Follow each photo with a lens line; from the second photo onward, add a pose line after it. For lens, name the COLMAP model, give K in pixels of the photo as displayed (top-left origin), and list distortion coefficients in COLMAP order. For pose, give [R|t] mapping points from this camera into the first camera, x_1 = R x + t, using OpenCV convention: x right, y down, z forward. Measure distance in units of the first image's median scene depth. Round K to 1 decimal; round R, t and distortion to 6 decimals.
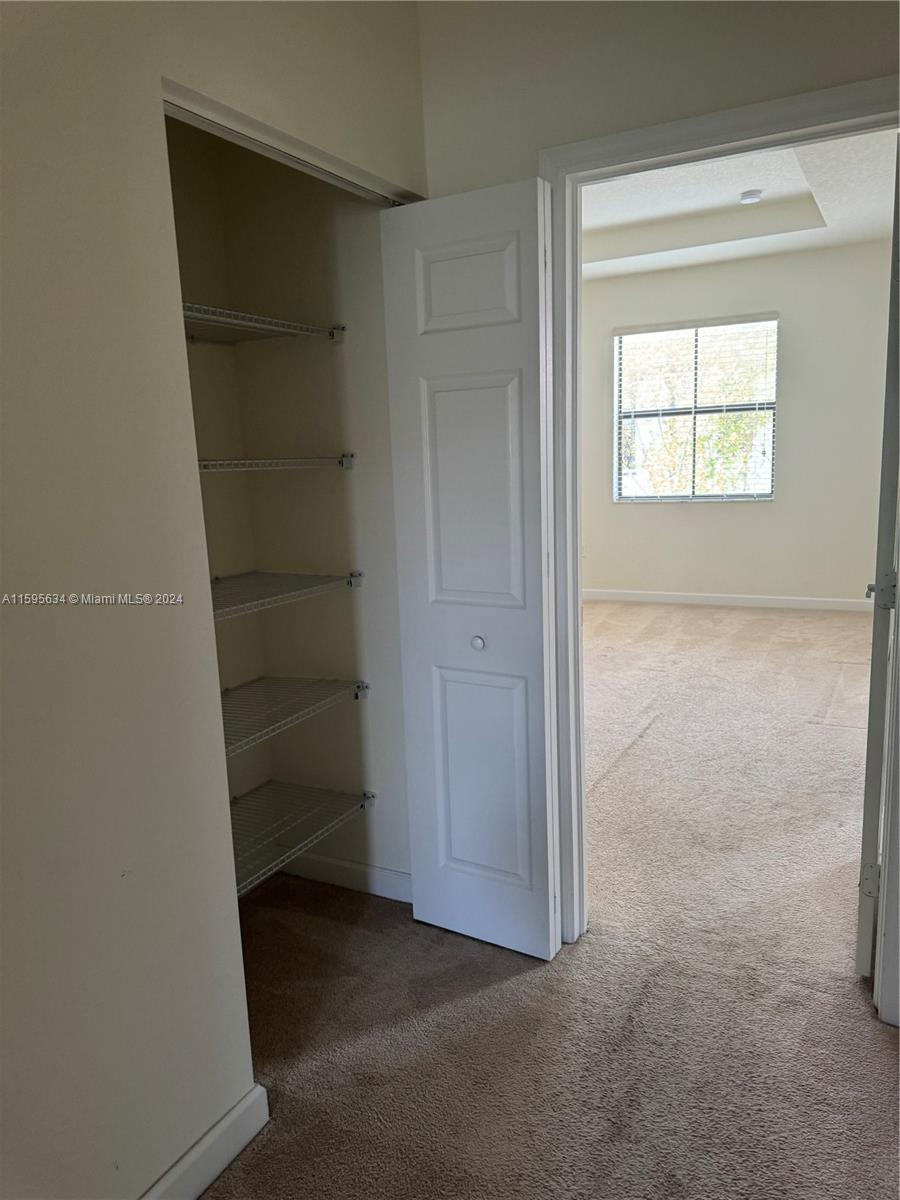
lens RADIAL K [[838.9, 0, 454.0], [0, 838.9, 606.3], [0, 0, 1]] dist [0.103536, -0.181994]
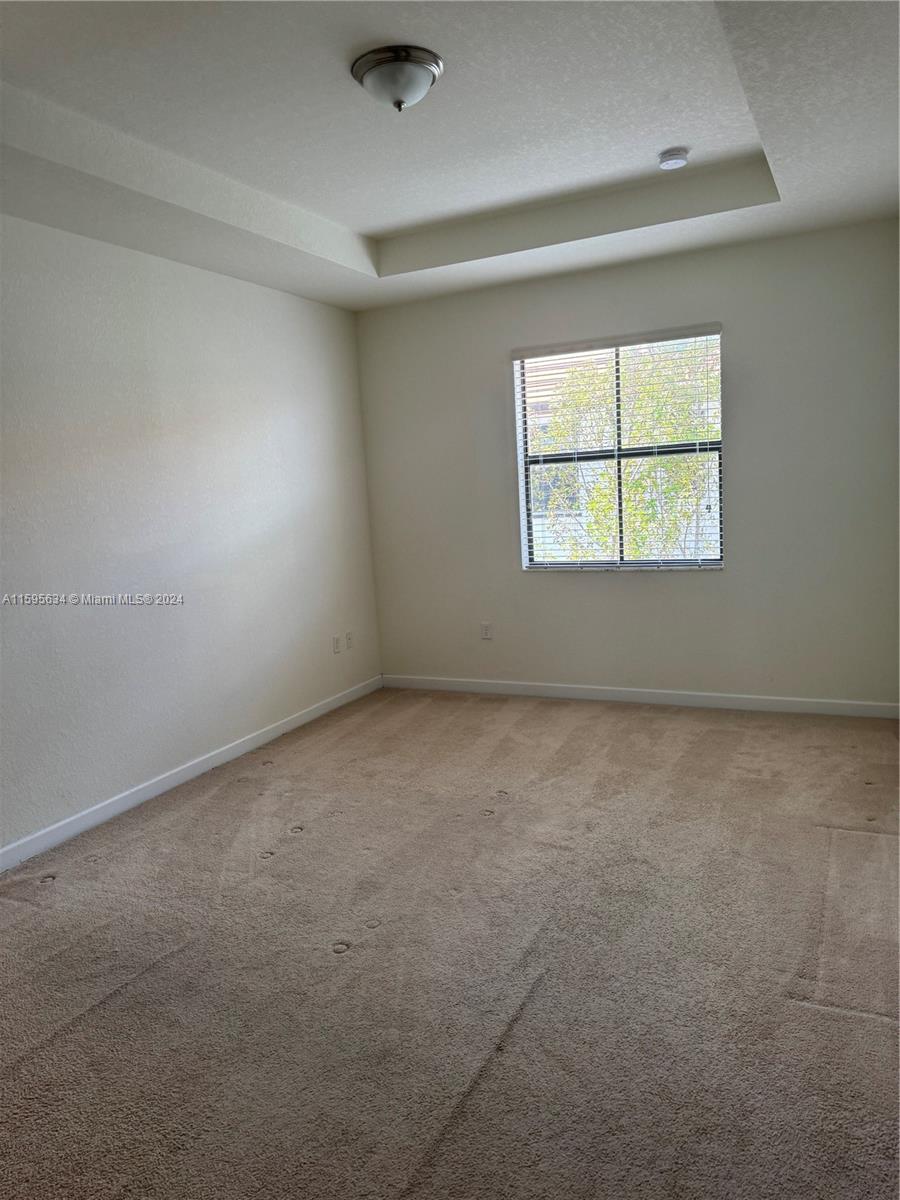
lens RADIAL K [[838.9, 0, 454.0], [0, 838.9, 606.3], [0, 0, 1]] dist [0.103536, -0.181994]
pose [[0.998898, -0.025494, 0.039414, 0.103638], [0.026991, 0.998916, -0.037932, -0.068967], [-0.038404, 0.038954, 0.998503, 0.252149]]
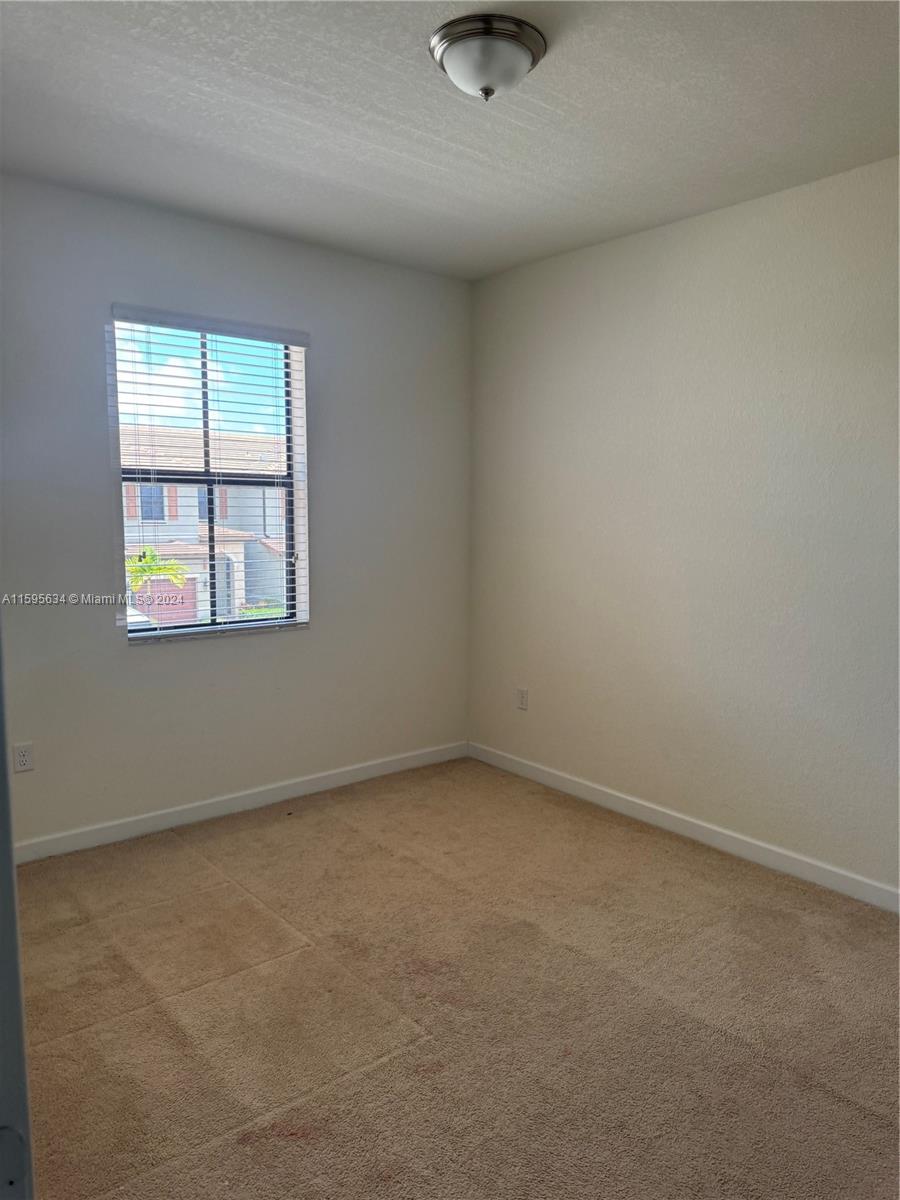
lens RADIAL K [[838.9, 0, 454.0], [0, 838.9, 606.3], [0, 0, 1]] dist [0.103536, -0.181994]
pose [[0.432903, -0.057435, 0.899609, -0.172536], [0.122460, 0.992464, 0.004435, -0.129771], [-0.893084, 0.108246, 0.436674, 0.625060]]
